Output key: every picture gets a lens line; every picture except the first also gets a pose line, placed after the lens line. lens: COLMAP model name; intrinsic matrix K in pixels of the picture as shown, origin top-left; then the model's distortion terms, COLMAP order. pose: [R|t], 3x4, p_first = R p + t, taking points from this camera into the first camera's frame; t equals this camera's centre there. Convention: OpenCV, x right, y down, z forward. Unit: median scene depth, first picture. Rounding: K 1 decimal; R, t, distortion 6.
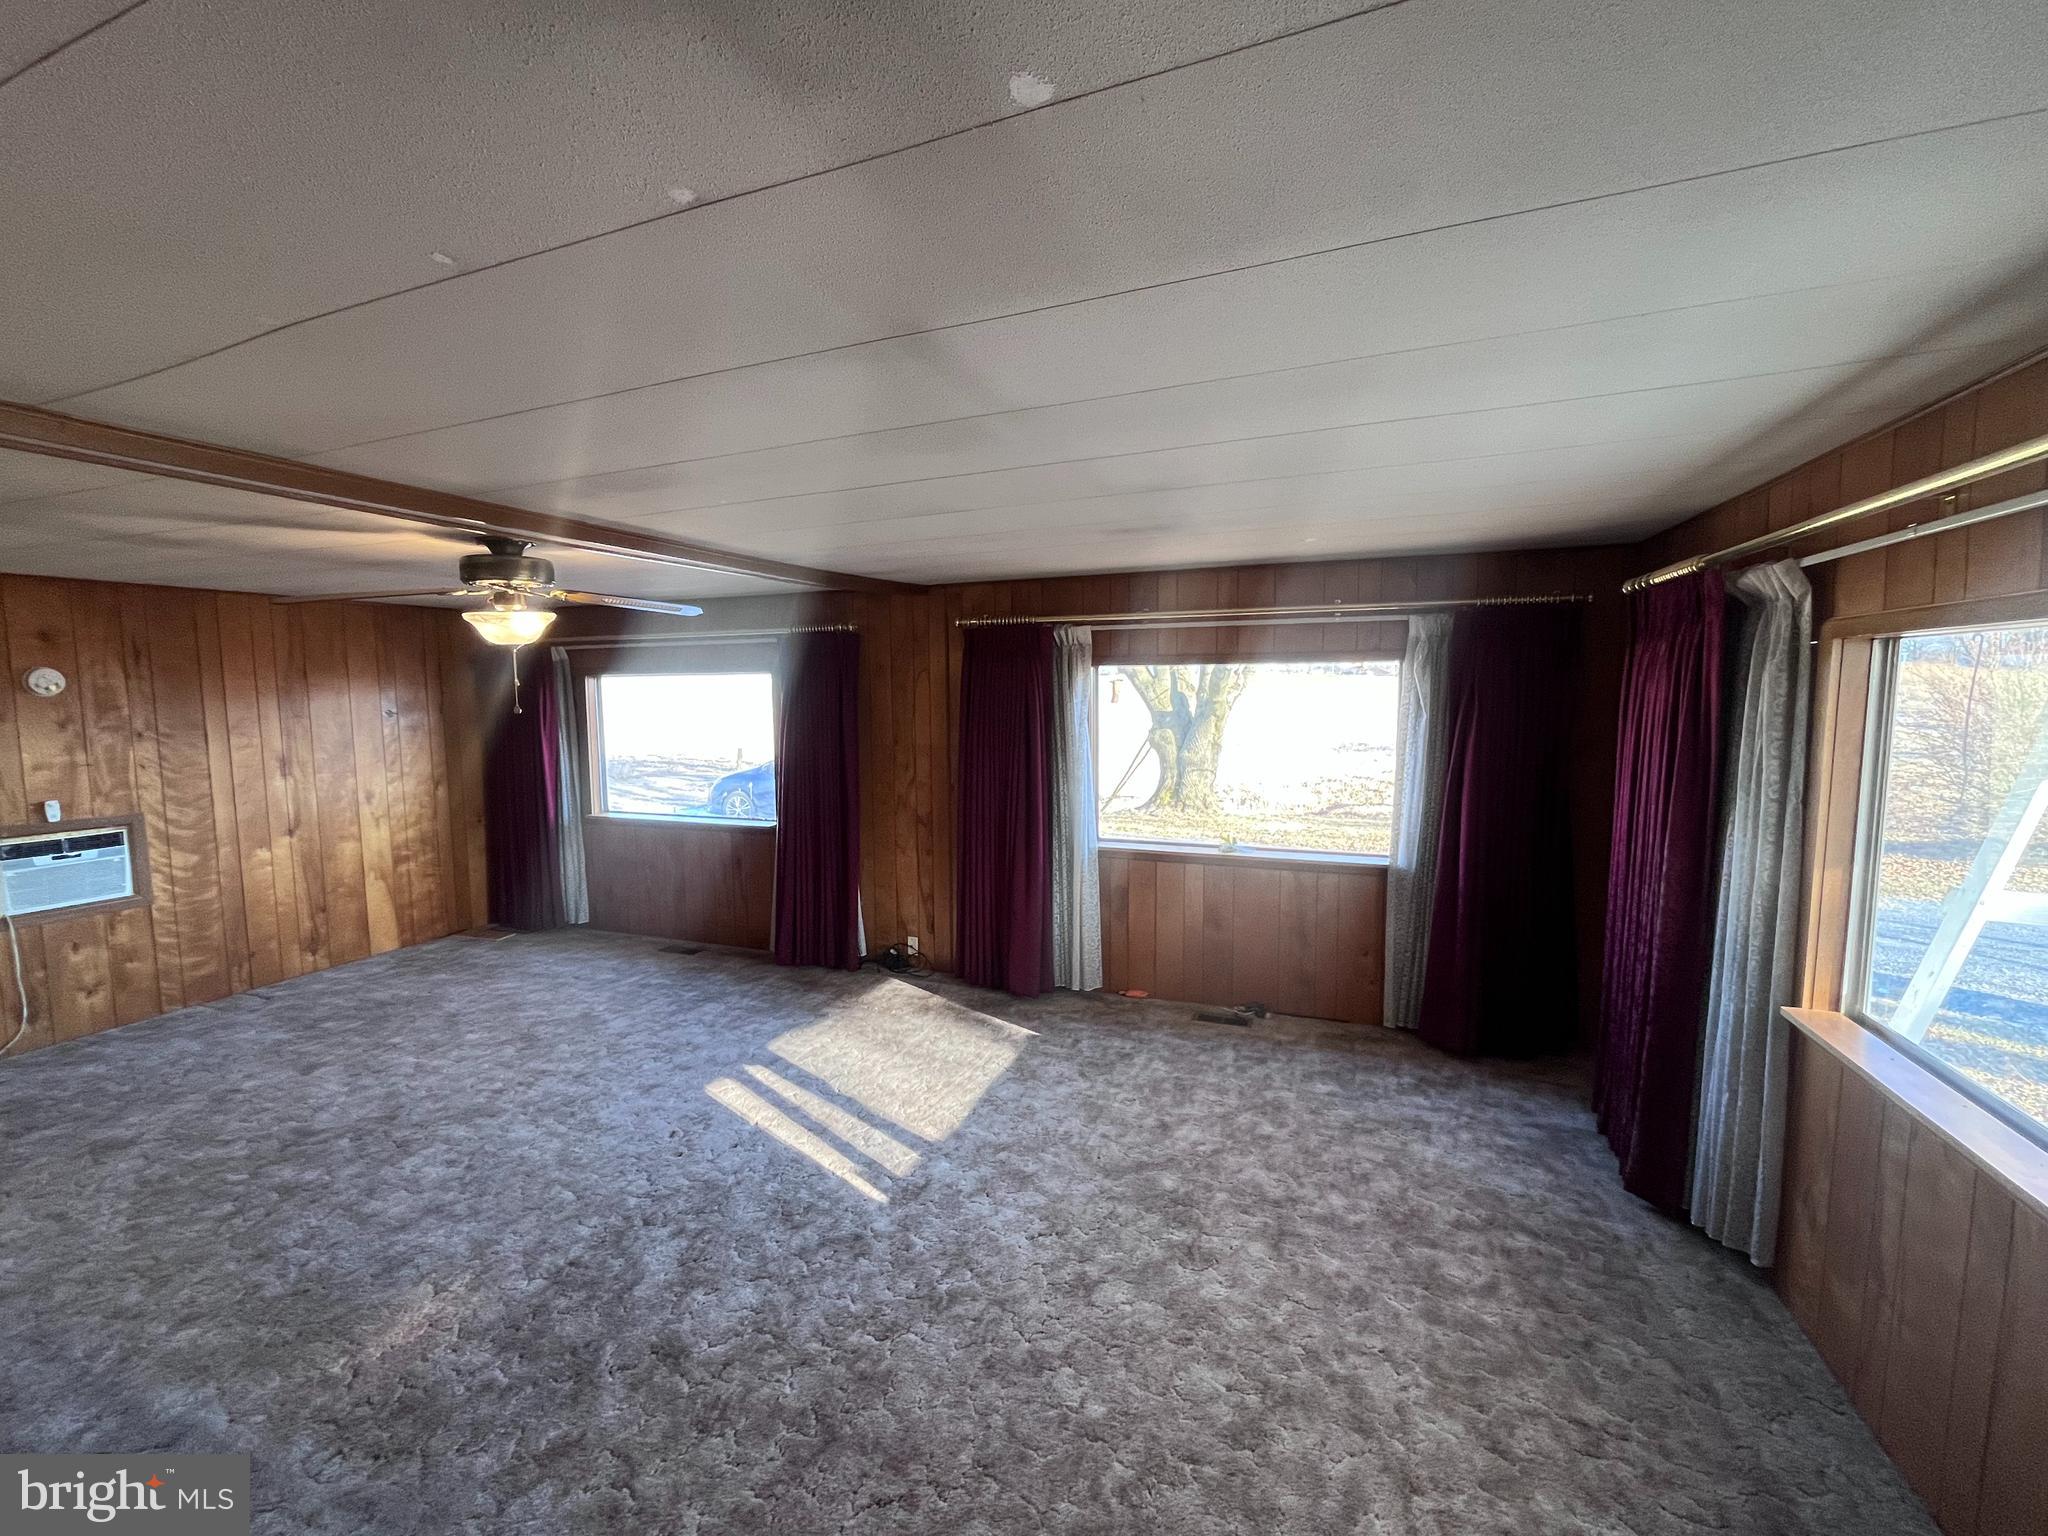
lens RADIAL K [[852.3, 0, 1018.4], [0, 852.3, 763.4], [0, 0, 1]] dist [-0.002440, -0.000881]
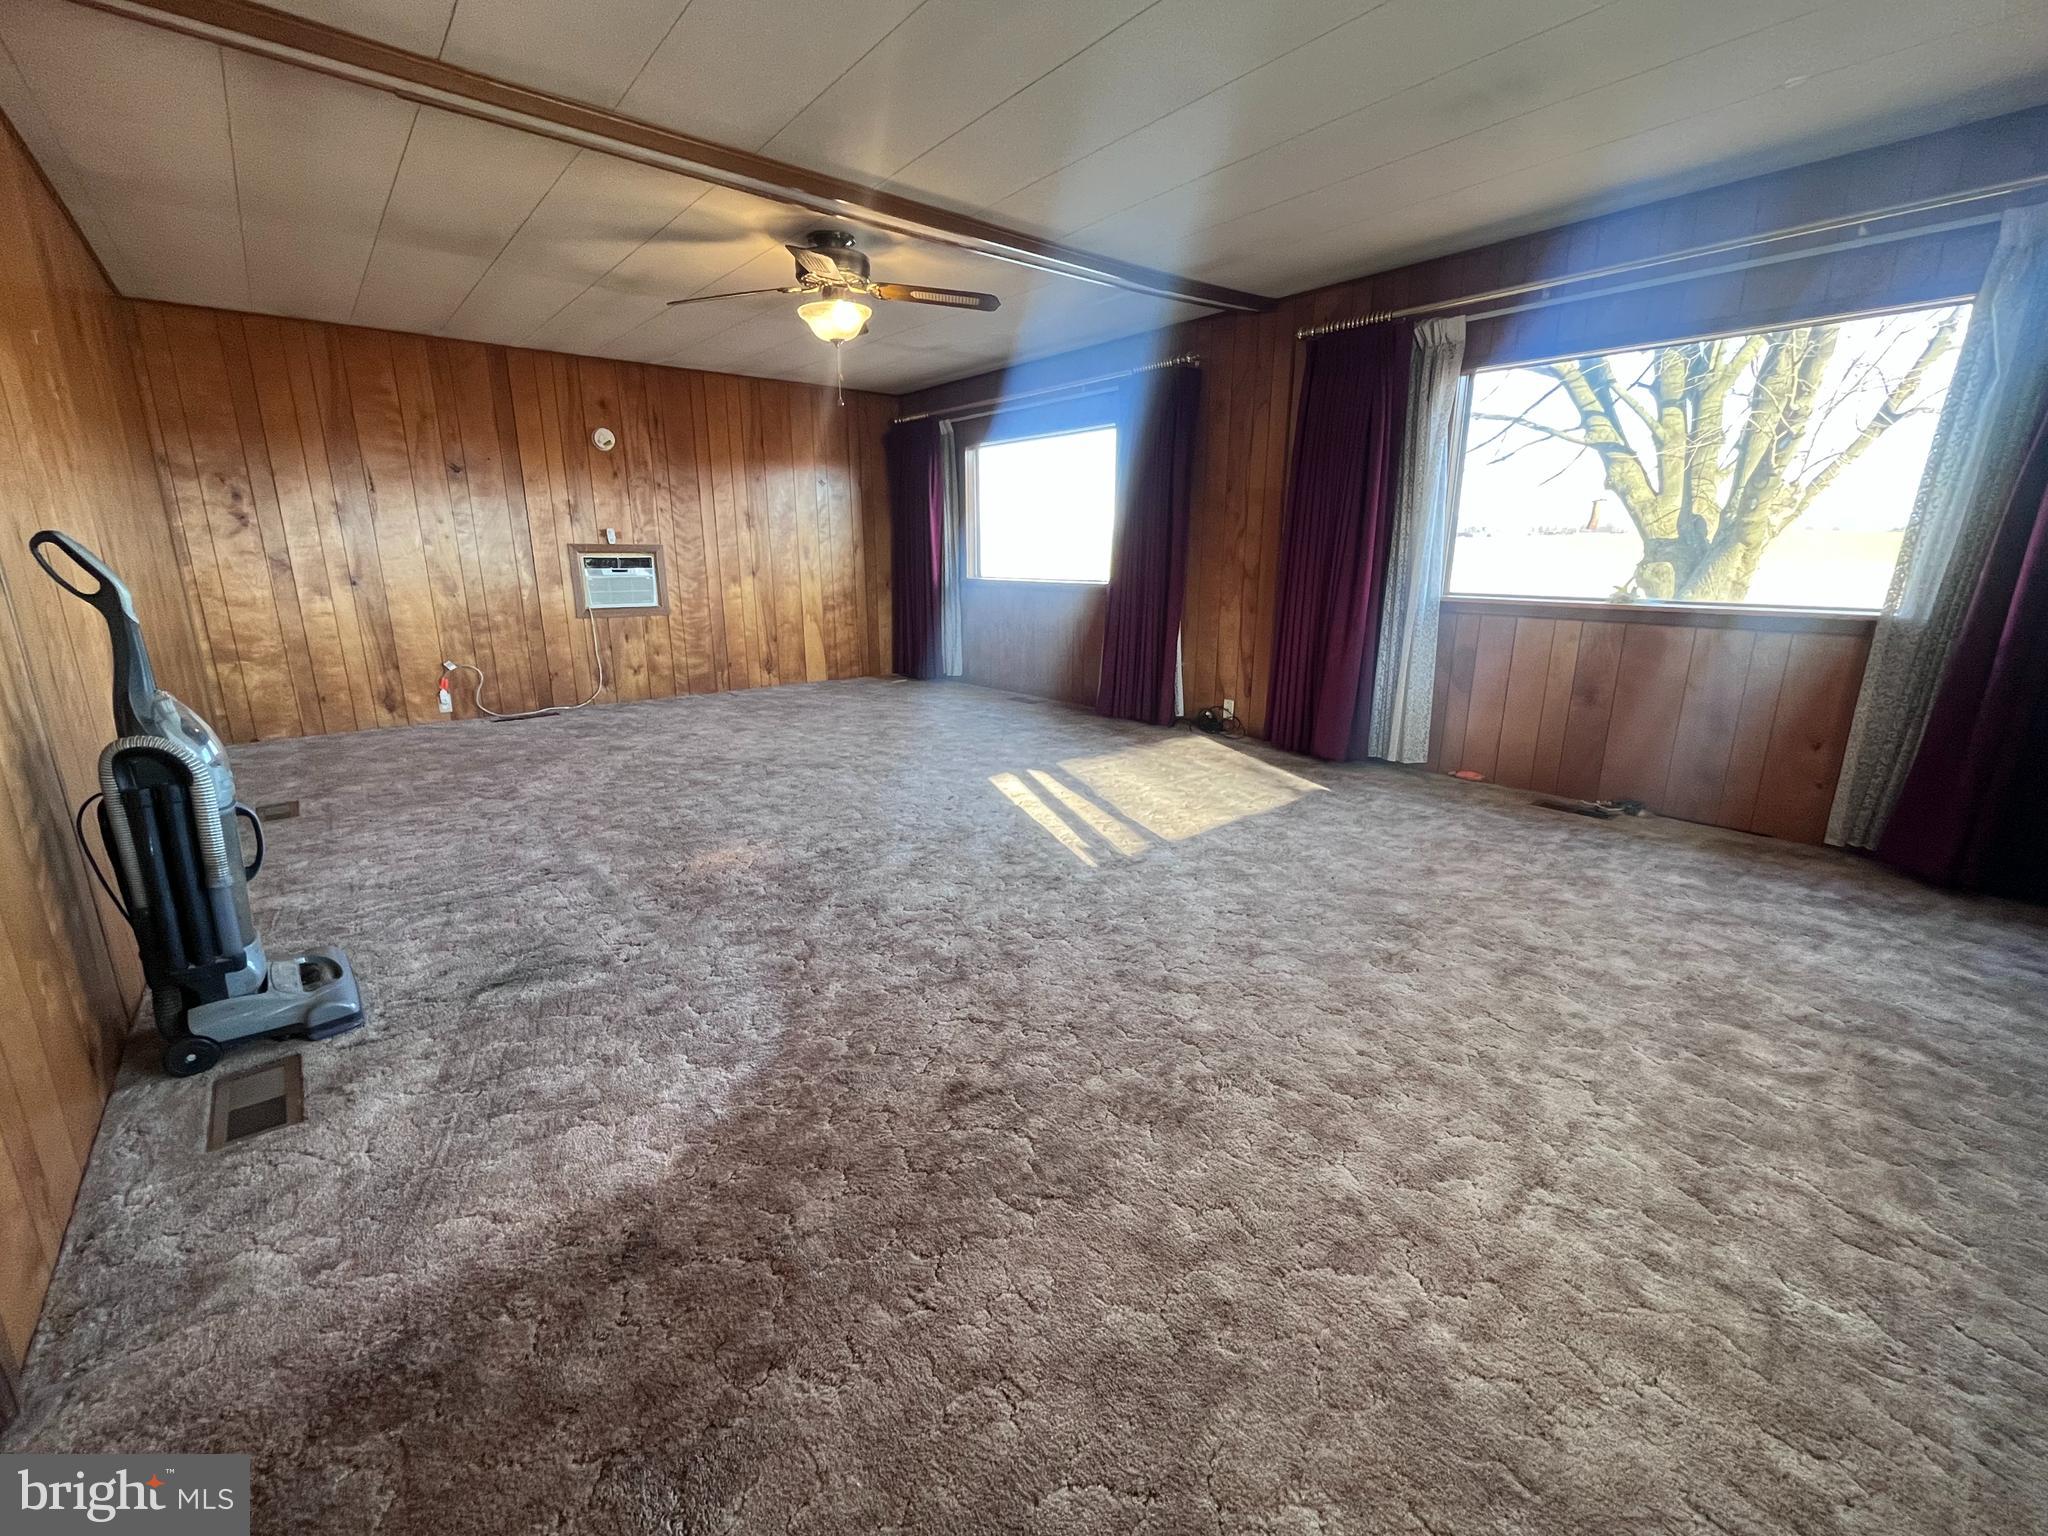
lens RADIAL K [[852.3, 0, 1018.4], [0, 852.3, 763.4], [0, 0, 1]] dist [-0.002440, -0.000881]
pose [[0.877131, 0.125261, -0.463628, 0.161772], [-0.050383, 0.984060, 0.170549, 0.160849], [0.477601, -0.126235, 0.869461, 0.052281]]
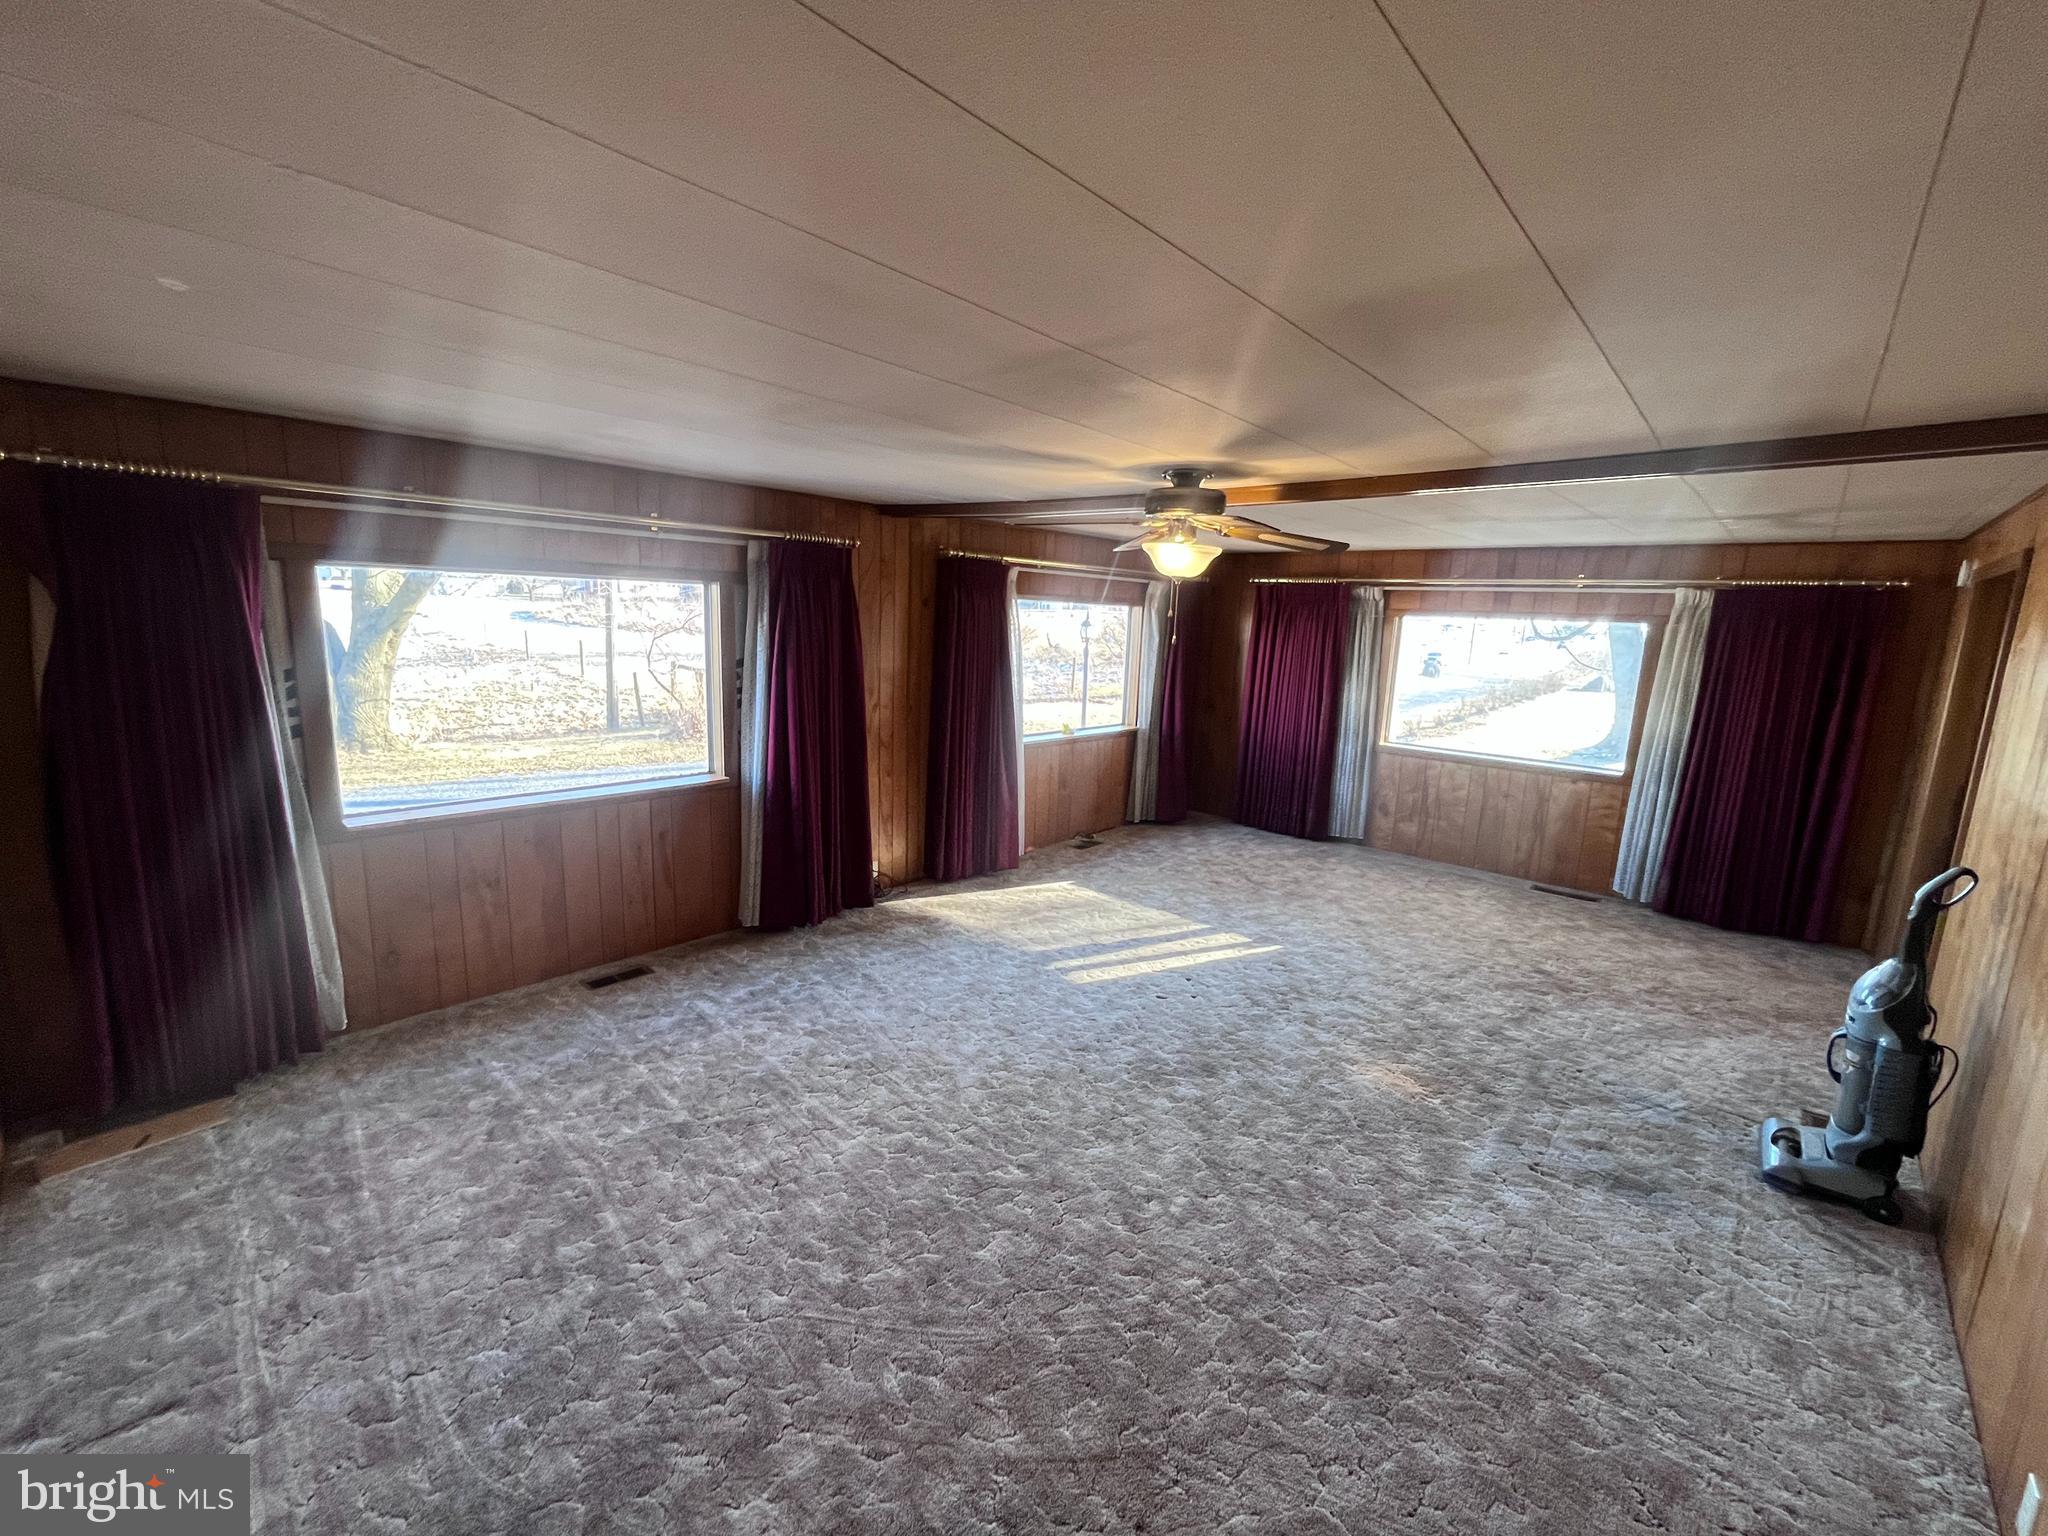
lens RADIAL K [[852.3, 0, 1018.4], [0, 852.3, 763.4], [0, 0, 1]] dist [-0.002440, -0.000881]
pose [[0.359304, -0.137709, 0.923004, -1.283484], [0.043100, 0.990446, 0.130993, -0.045948], [-0.932225, -0.007285, 0.361807, 0.630771]]
